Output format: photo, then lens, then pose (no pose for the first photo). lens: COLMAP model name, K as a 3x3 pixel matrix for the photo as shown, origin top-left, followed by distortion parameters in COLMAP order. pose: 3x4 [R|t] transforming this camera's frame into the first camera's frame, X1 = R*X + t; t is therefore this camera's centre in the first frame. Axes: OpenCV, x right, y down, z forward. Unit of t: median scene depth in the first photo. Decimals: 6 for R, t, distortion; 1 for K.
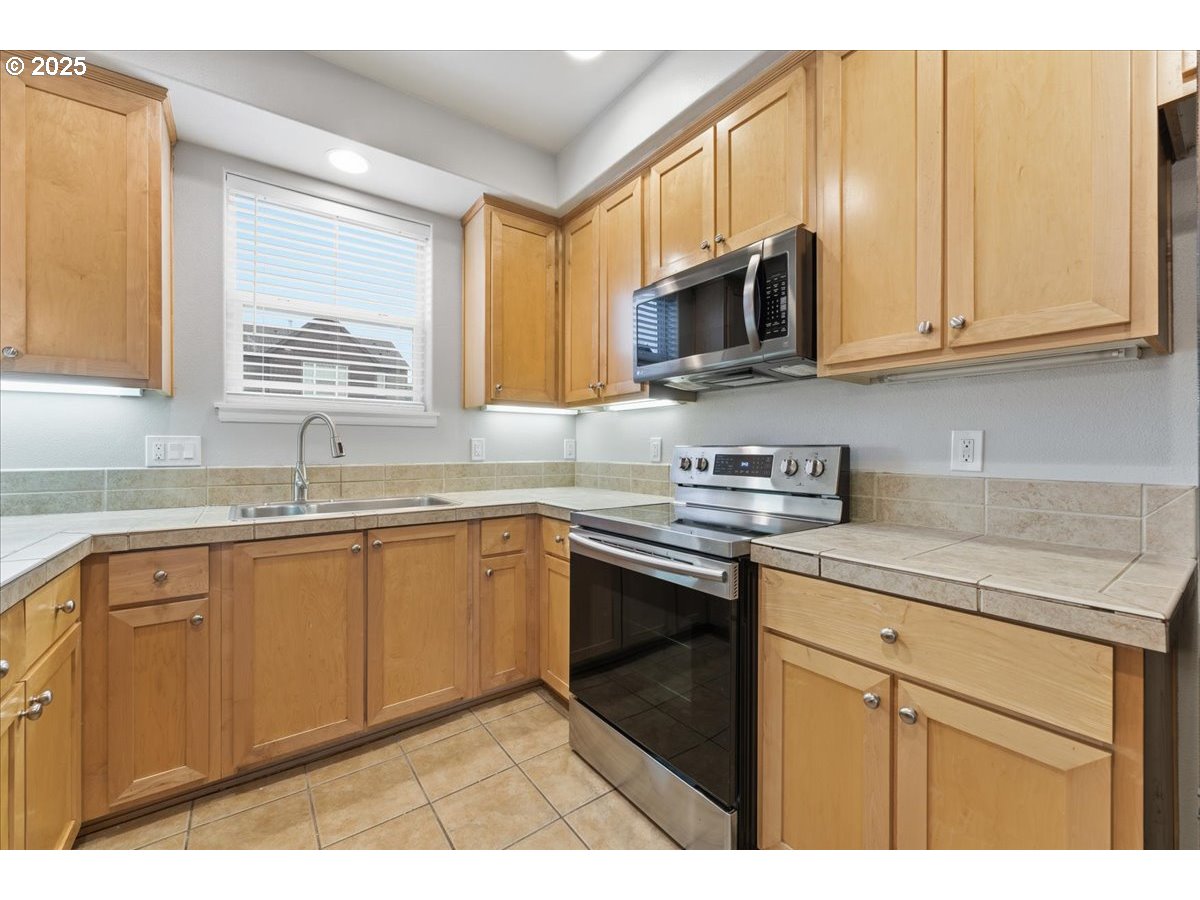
lens RADIAL K [[480.7, 0, 603.3], [0, 480.7, 445.8], [0, 0, 1]] dist [-0.000324, 0.000037]
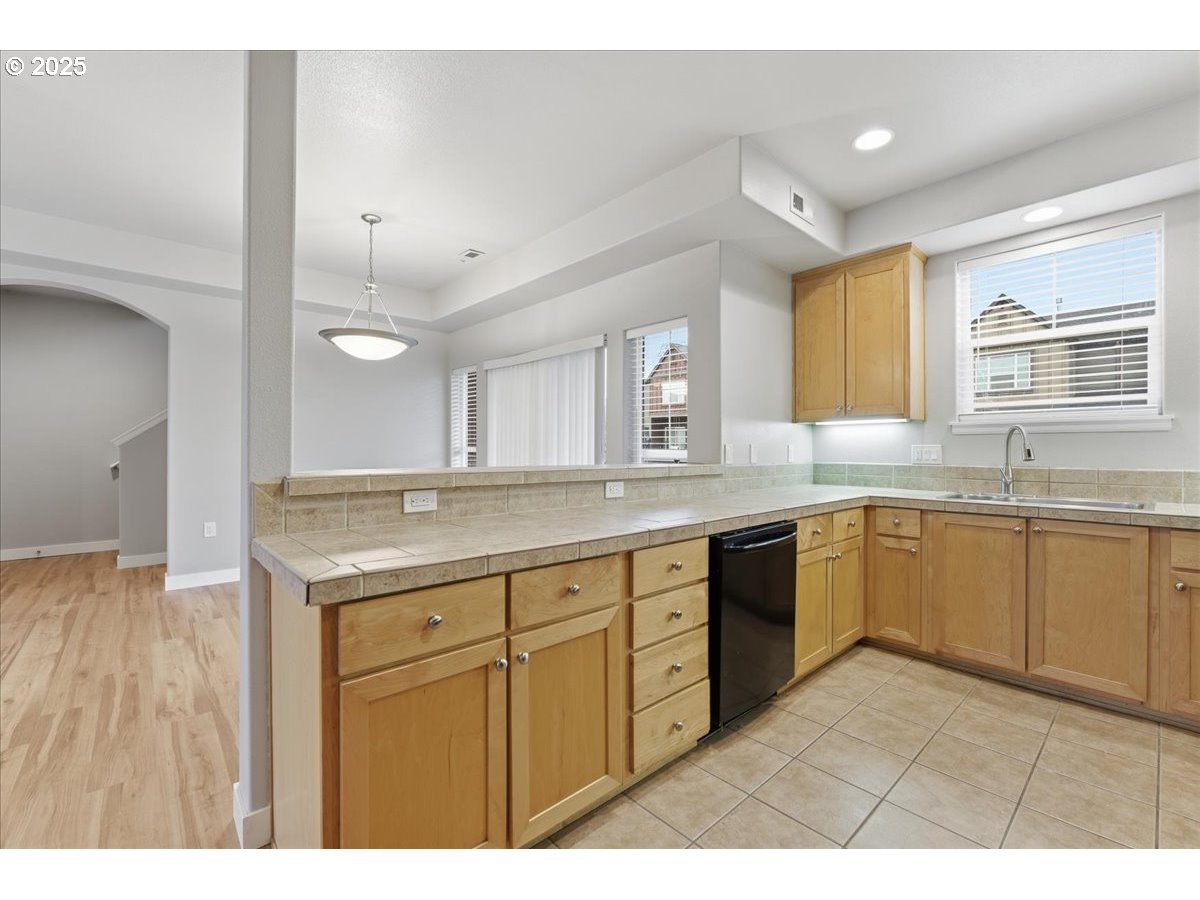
lens RADIAL K [[515.4, 0, 600.0], [0, 515.4, 450.0], [0, 0, 1]] dist [-0.000320, -0.000059]
pose [[0.099670, -0.001040, -0.995020, 0.668481], [0.001226, 0.999999, -0.000922, -0.003768], [0.995020, -0.001128, 0.099671, -0.233952]]
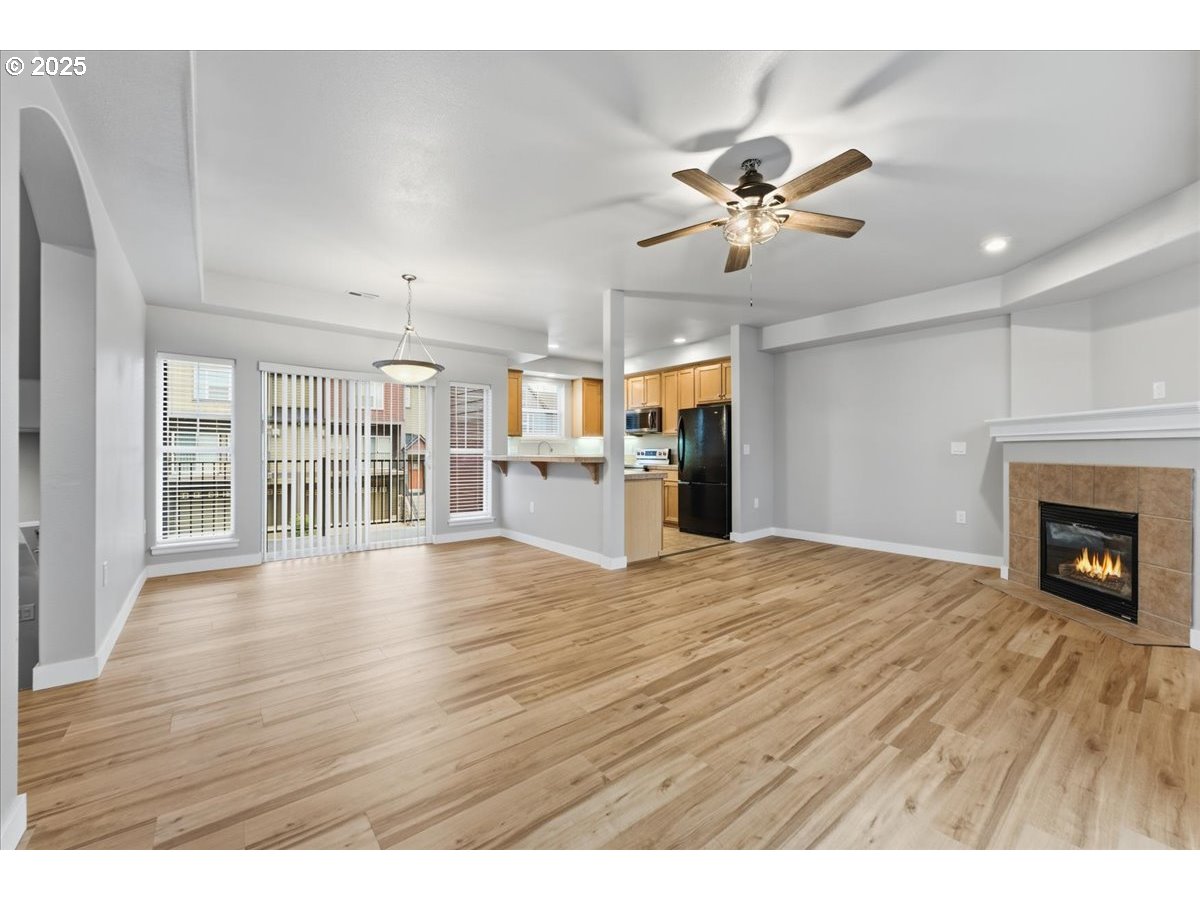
lens RADIAL K [[480.7, 0, 603.3], [0, 480.7, 445.8], [0, 0, 1]] dist [-0.000324, 0.000037]
pose [[0.998707, -0.003809, 0.050690, -0.328573], [0.003895, 0.999991, -0.001595, -0.019665], [-0.050684, 0.001790, 0.998713, -3.024678]]
